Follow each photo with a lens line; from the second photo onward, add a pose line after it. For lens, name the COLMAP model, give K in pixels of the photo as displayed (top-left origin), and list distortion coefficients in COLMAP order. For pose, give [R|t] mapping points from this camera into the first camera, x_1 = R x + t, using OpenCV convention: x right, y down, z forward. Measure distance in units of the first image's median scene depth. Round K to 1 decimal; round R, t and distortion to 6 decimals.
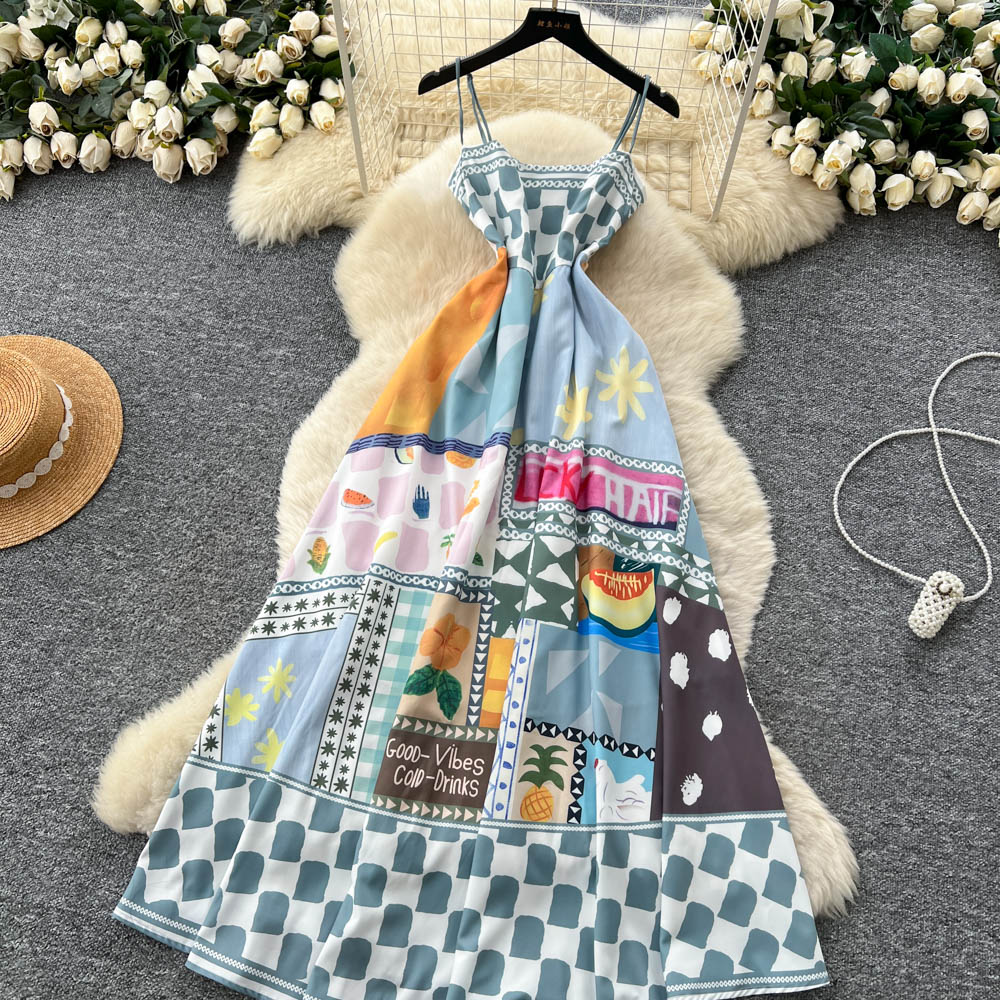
lens RADIAL K [[960.6, 0, 502.2], [0, 960.6, 498.3], [0, 0, 1]] dist [0.034680, -0.040670]
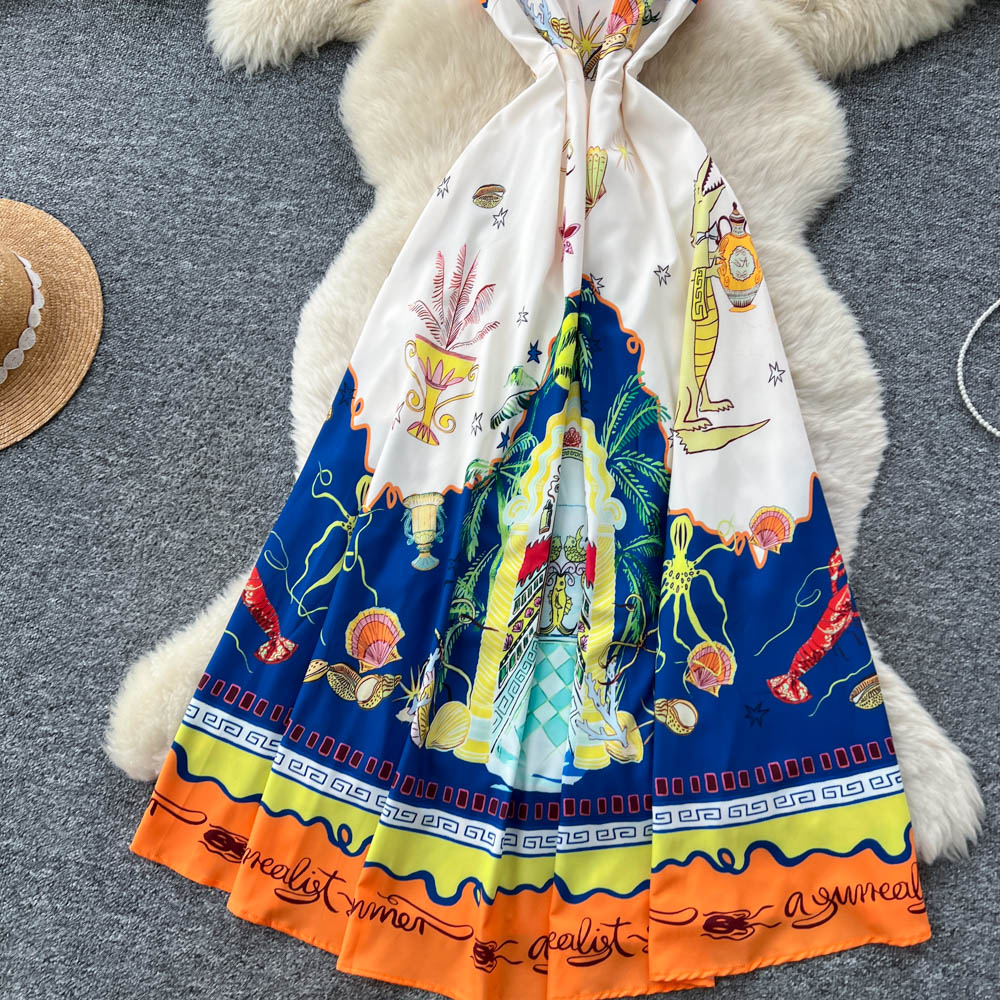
lens RADIAL K [[960.6, 0, 502.2], [0, 960.6, 498.3], [0, 0, 1]] dist [0.034680, -0.040670]
pose [[0.998616, -0.028447, -0.044235, -0.010759], [0.035602, 0.984720, 0.170468, -0.041212], [0.038710, -0.171807, 0.984370, 0.154250]]
